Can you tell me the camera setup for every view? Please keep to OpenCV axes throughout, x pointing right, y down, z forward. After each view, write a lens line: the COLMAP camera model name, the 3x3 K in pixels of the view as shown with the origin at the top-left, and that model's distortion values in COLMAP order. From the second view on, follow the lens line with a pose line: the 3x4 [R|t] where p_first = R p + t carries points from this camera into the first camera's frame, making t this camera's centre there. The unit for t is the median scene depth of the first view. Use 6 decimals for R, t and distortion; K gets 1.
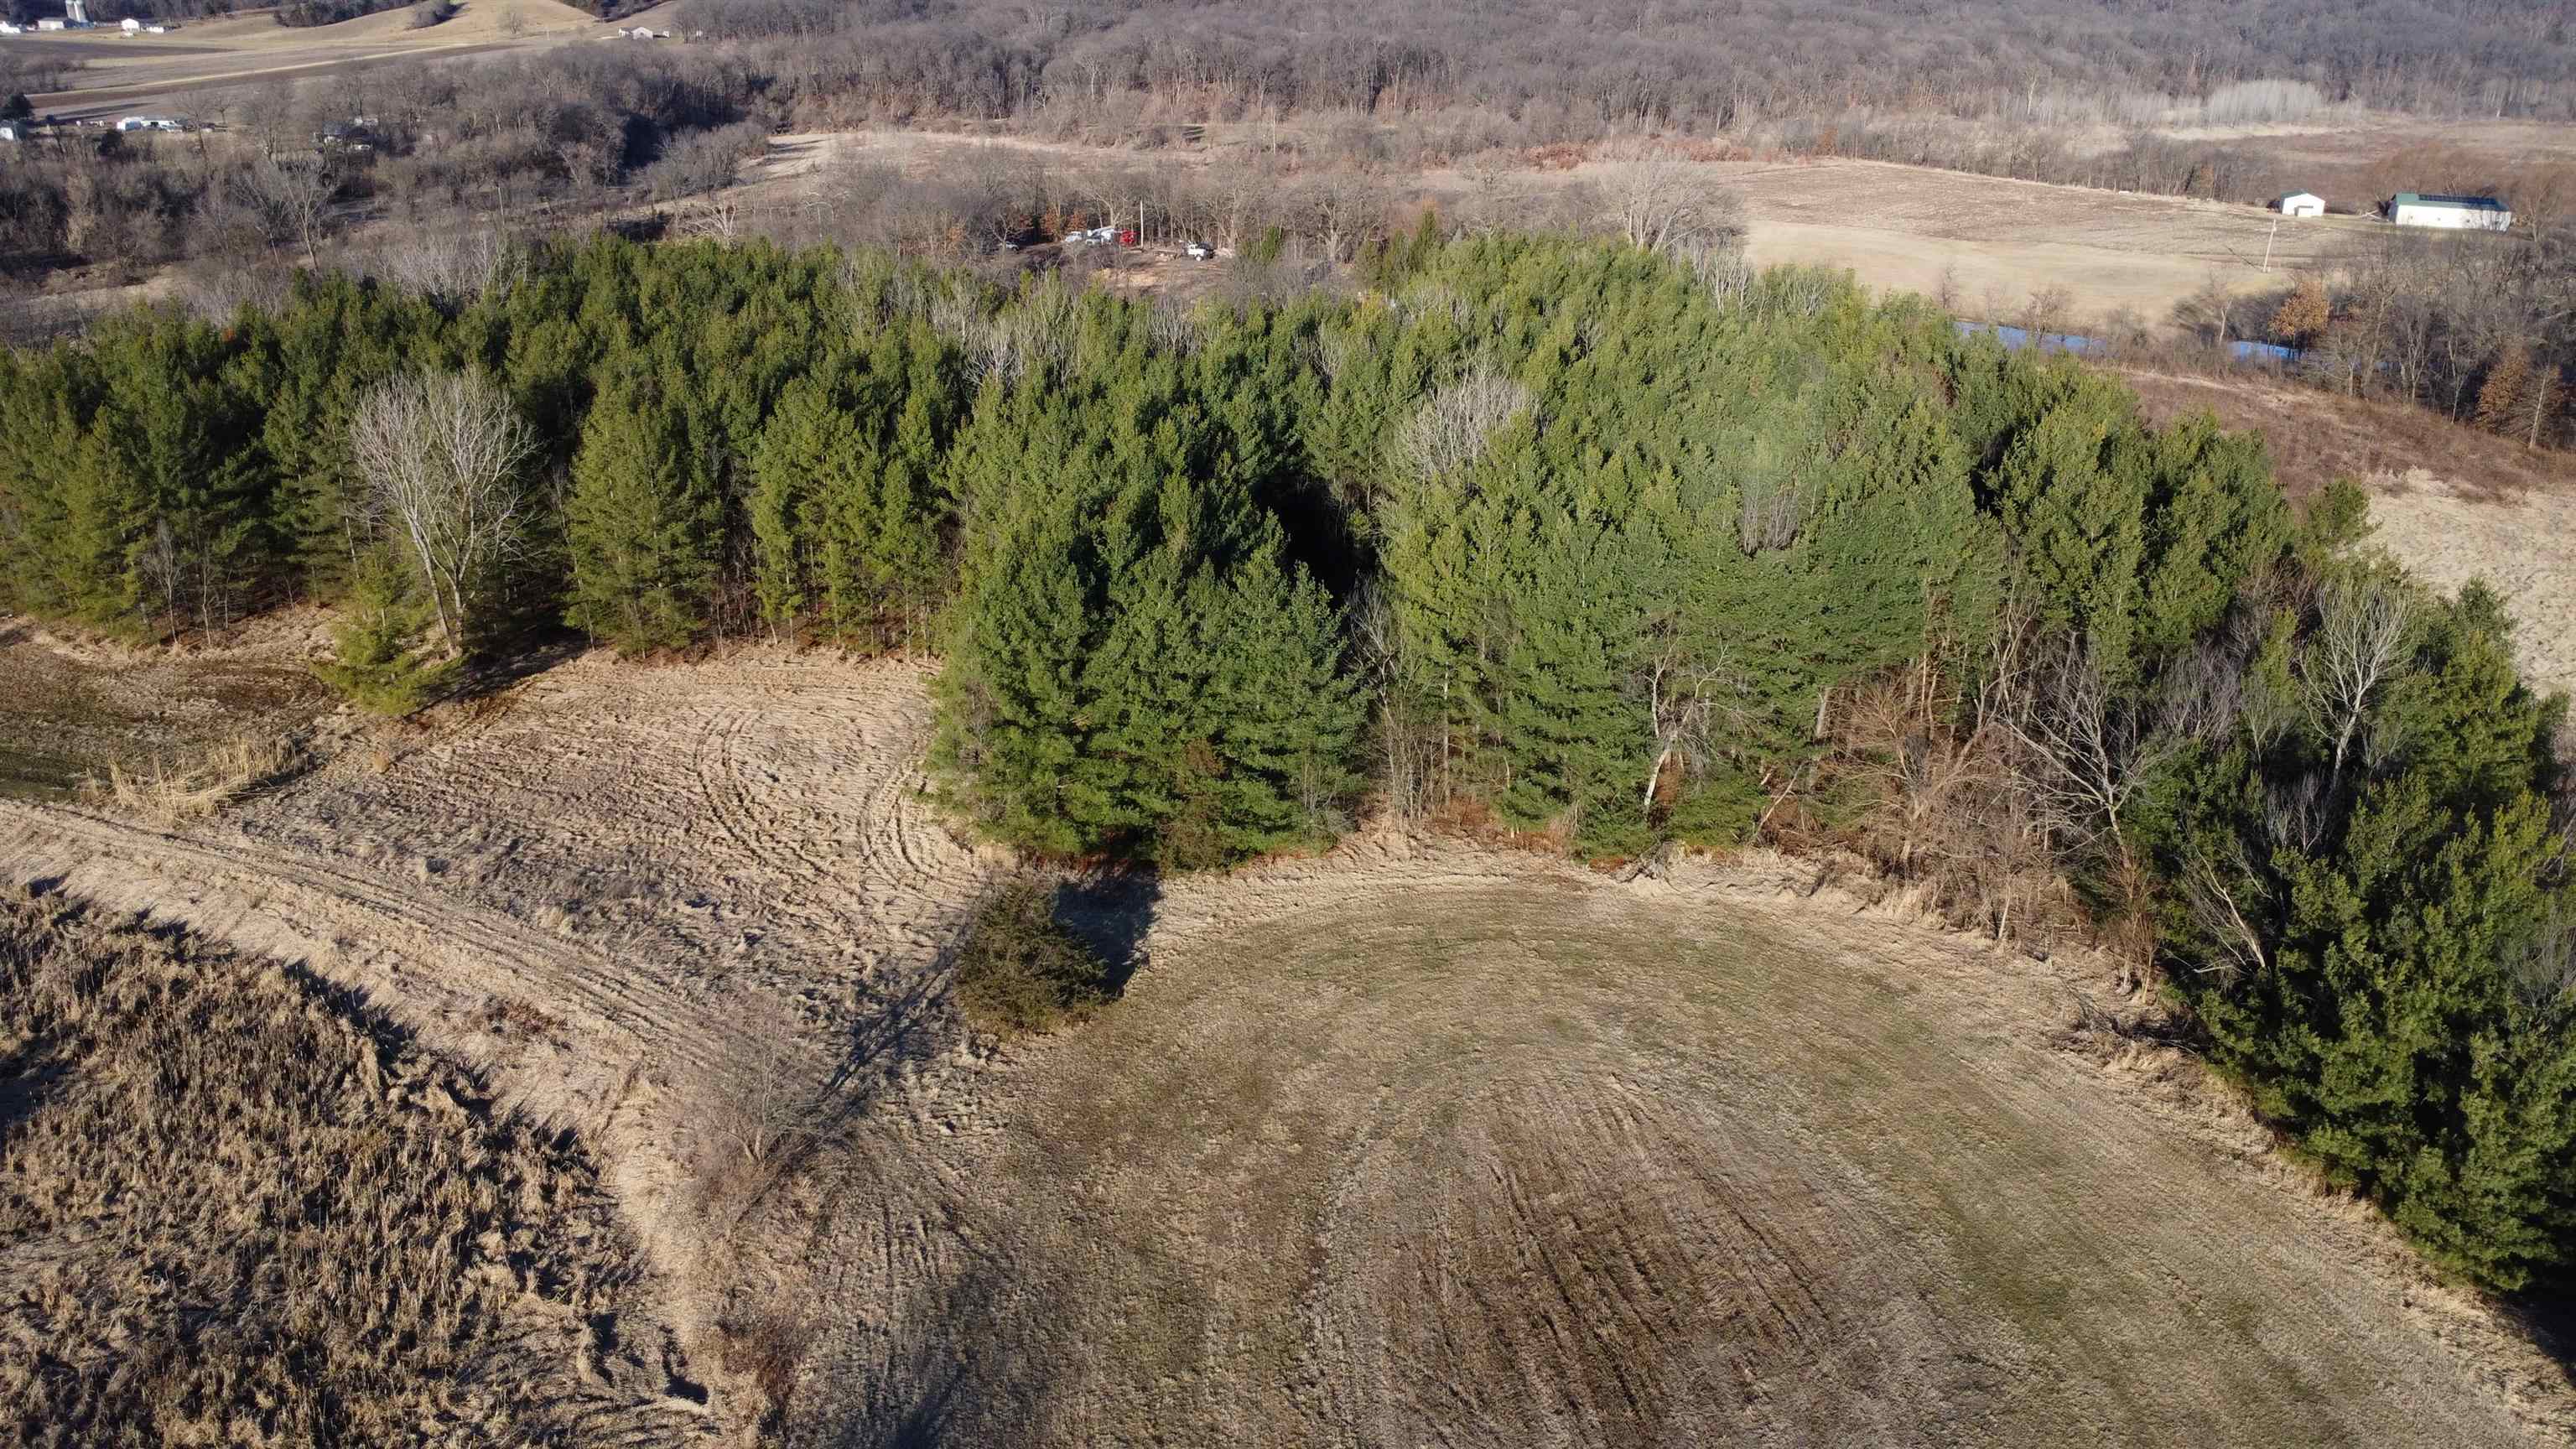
lens RADIAL K [[1881.7, 0, 1290.1], [0, 1881.7, 719.0], [0, 0, 1]] dist [-0.028884, -0.003111]
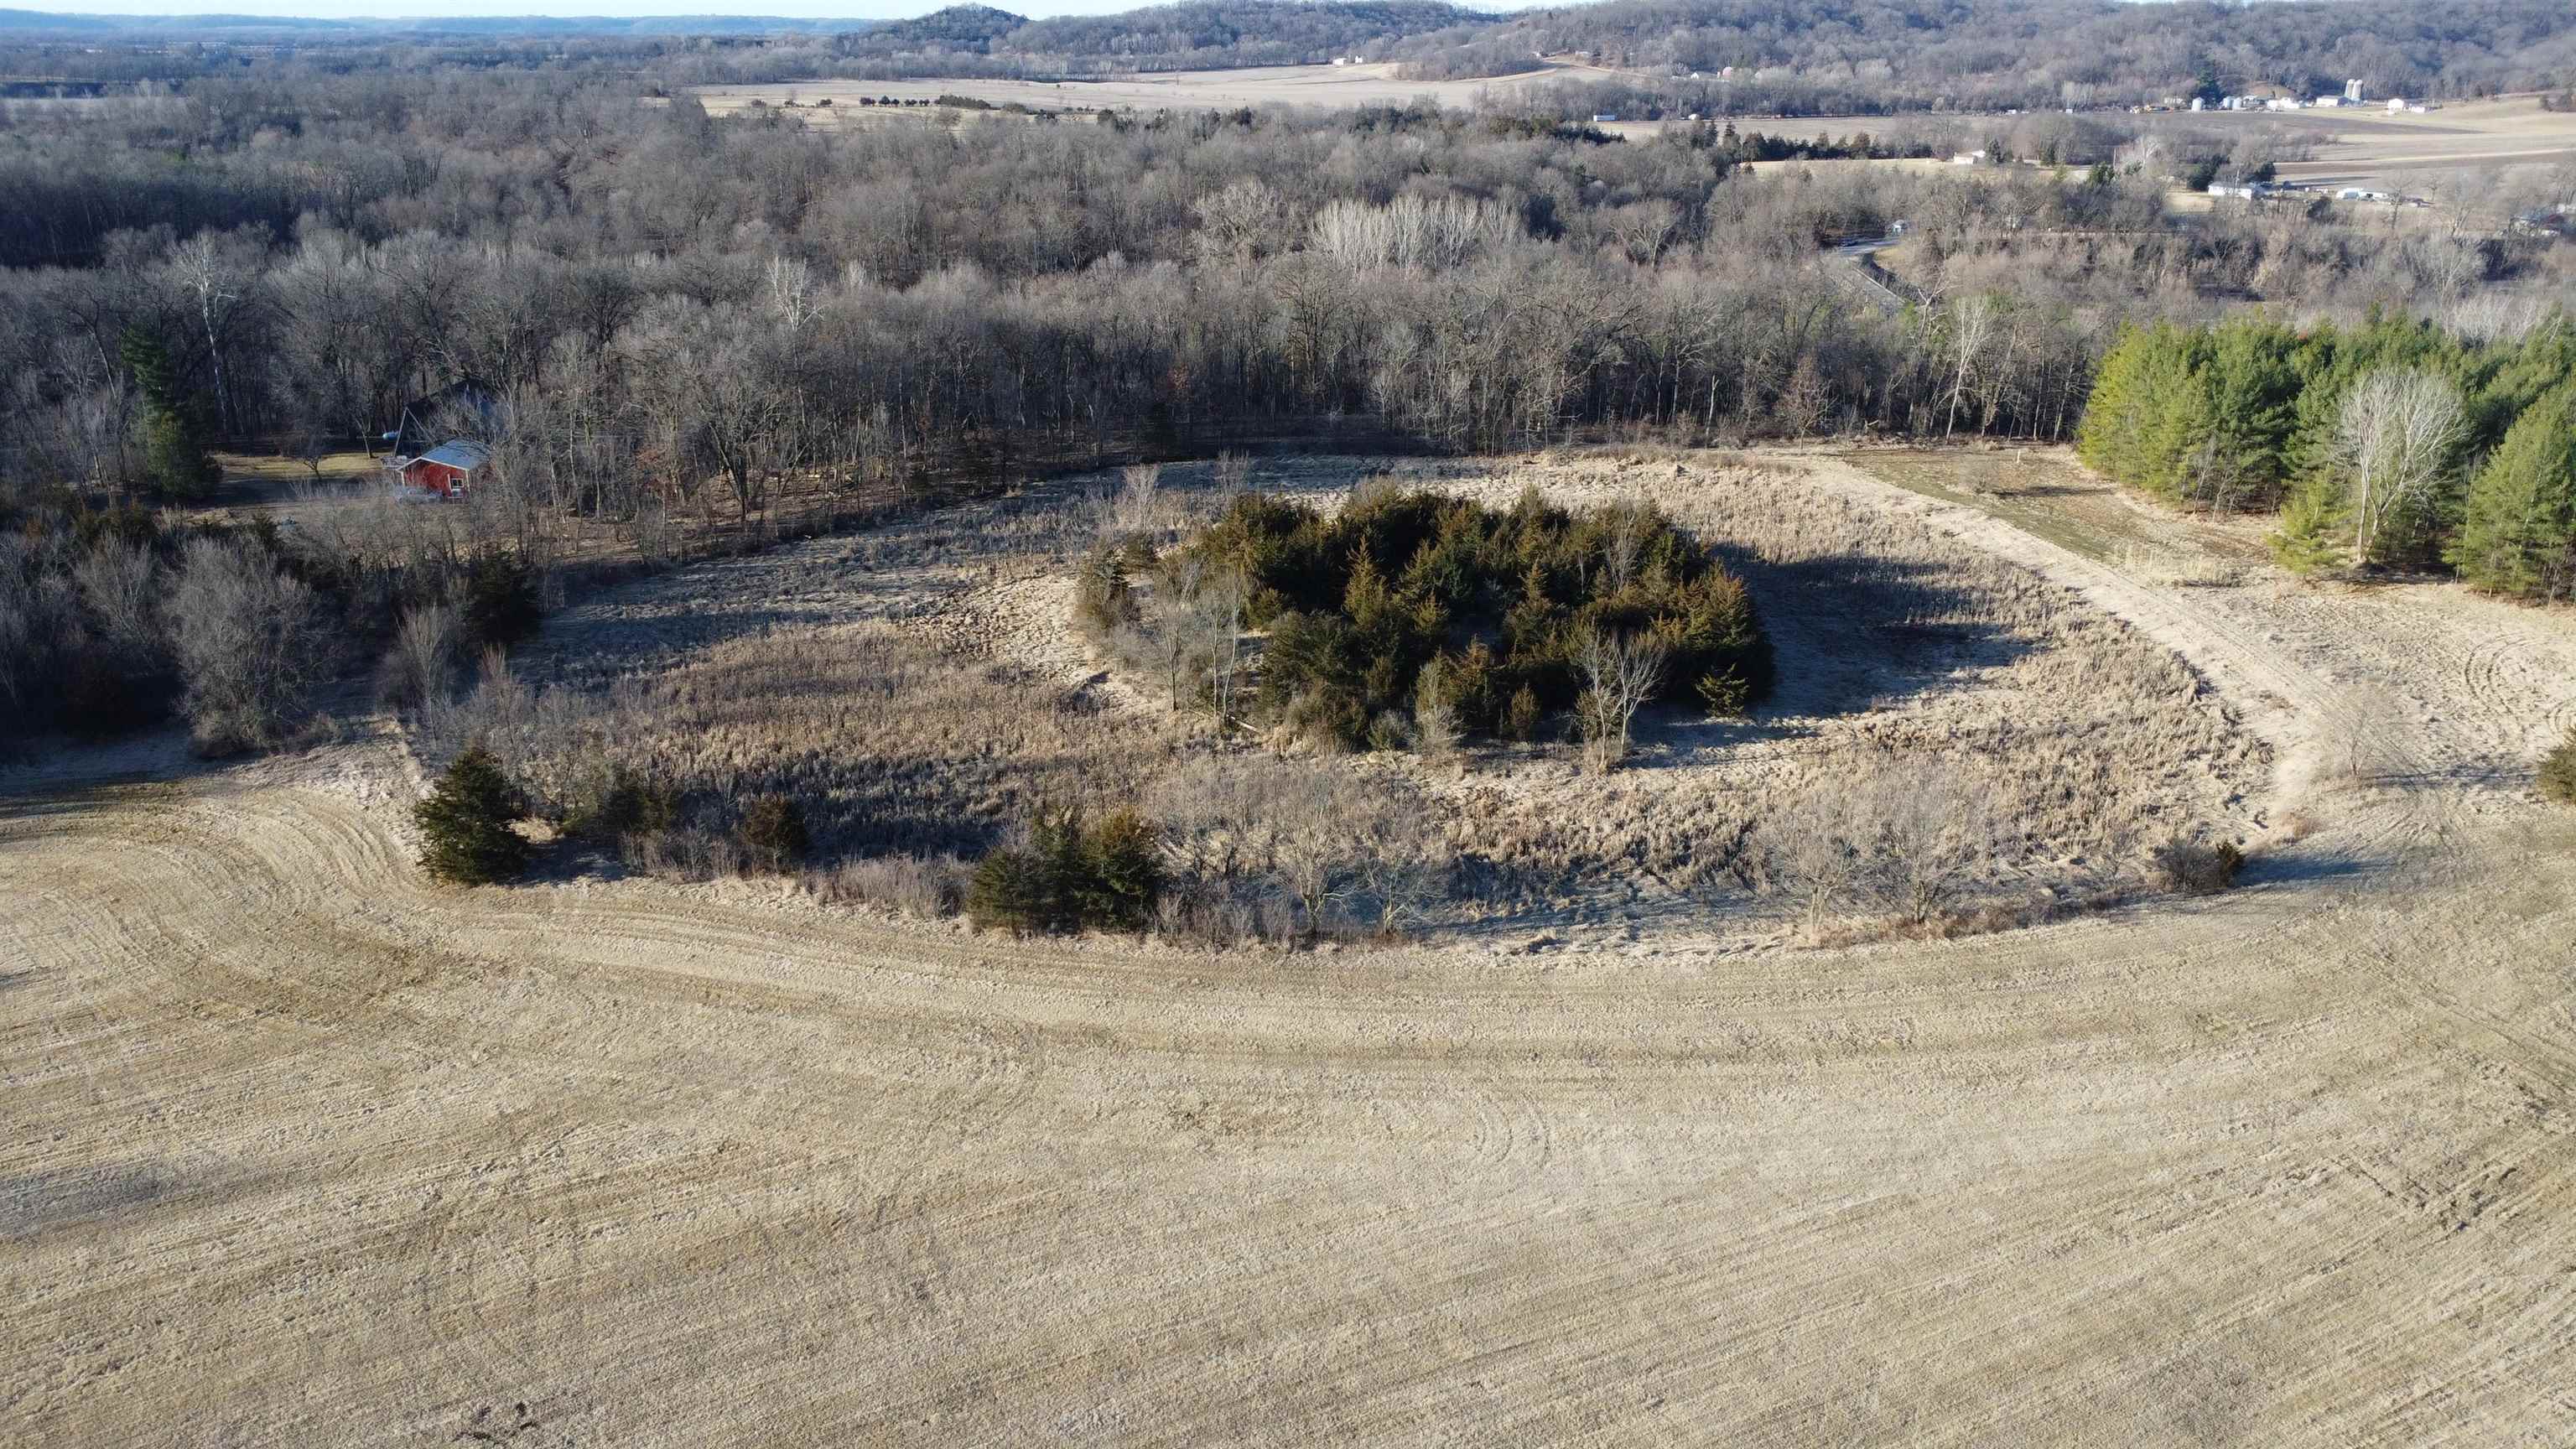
lens RADIAL K [[1881.7, 0, 1293.1], [0, 1881.7, 729.9], [0, 0, 1]] dist [-0.028884, -0.003111]
pose [[0.497762, 0.292165, -0.816623, 0.369437], [-0.317350, 0.937614, 0.142016, 0.147407], [0.807169, 0.188465, 0.559427, -0.471187]]
